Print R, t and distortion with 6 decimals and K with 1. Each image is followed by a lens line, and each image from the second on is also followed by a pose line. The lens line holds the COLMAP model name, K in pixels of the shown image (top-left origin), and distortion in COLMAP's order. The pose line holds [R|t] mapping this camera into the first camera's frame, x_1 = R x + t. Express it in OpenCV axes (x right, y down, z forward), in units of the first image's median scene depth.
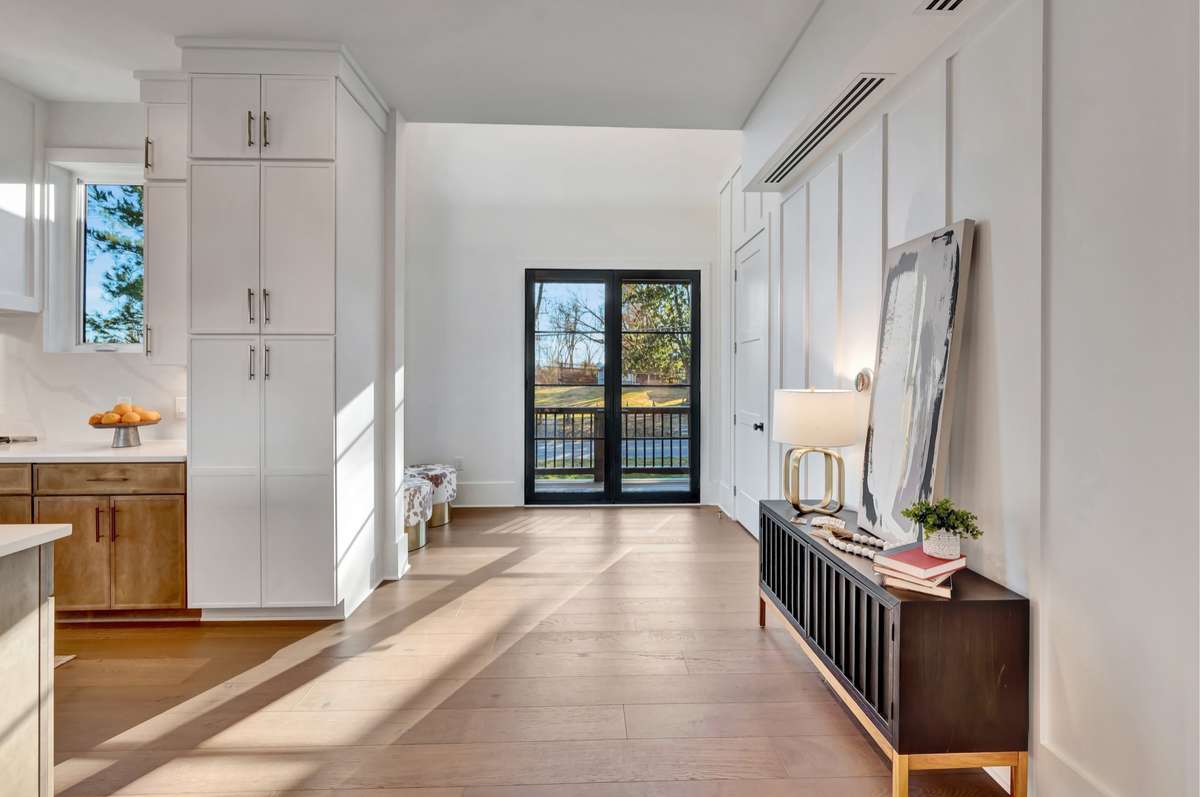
lens RADIAL K [[501.2, 0, 601.1], [0, 501.2, 375.8], [0, 0, 1]] dist [0.000752, -0.000007]
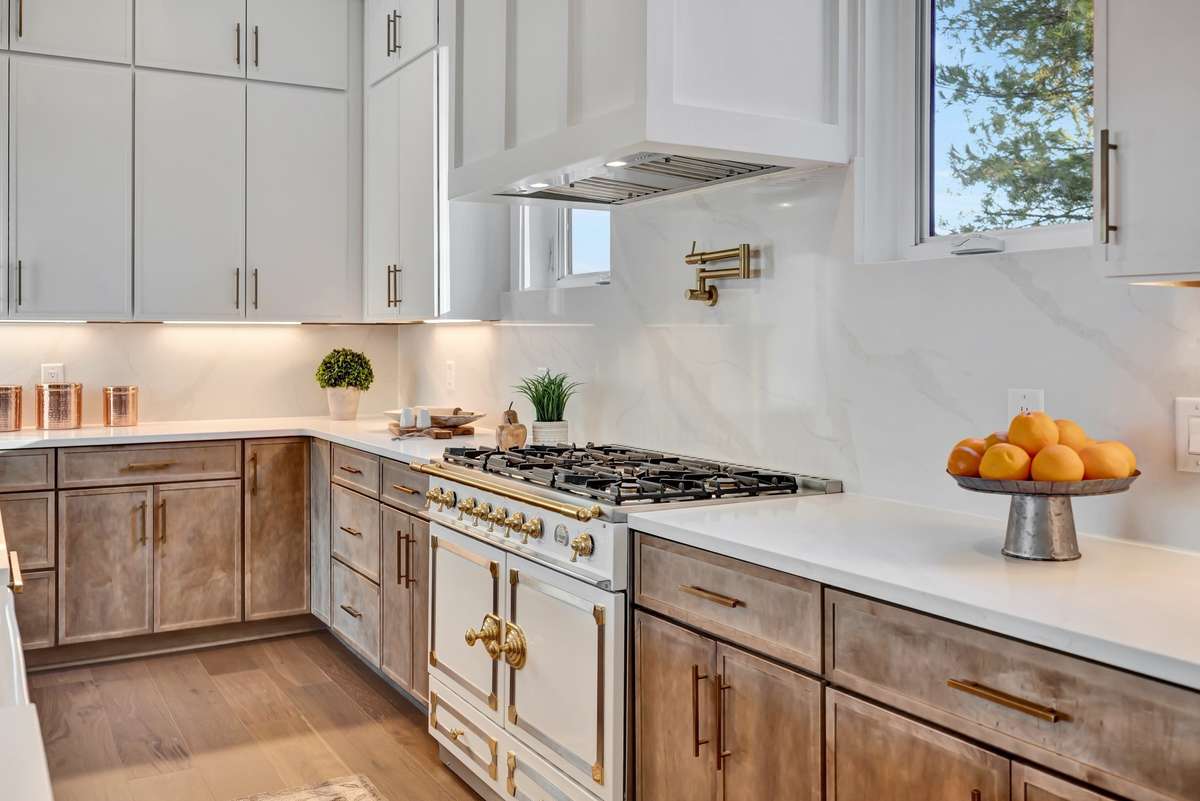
lens RADIAL K [[1084.5, 0, 600.6], [0, 1084.5, 339.2], [0, 0, 1]] dist [0.006144, -0.000004]
pose [[0.466701, -0.004153, -0.884405, -0.507538], [-0.002272, 0.999980, -0.005895, 0.017016], [0.884412, 0.004761, 0.466682, 0.477646]]
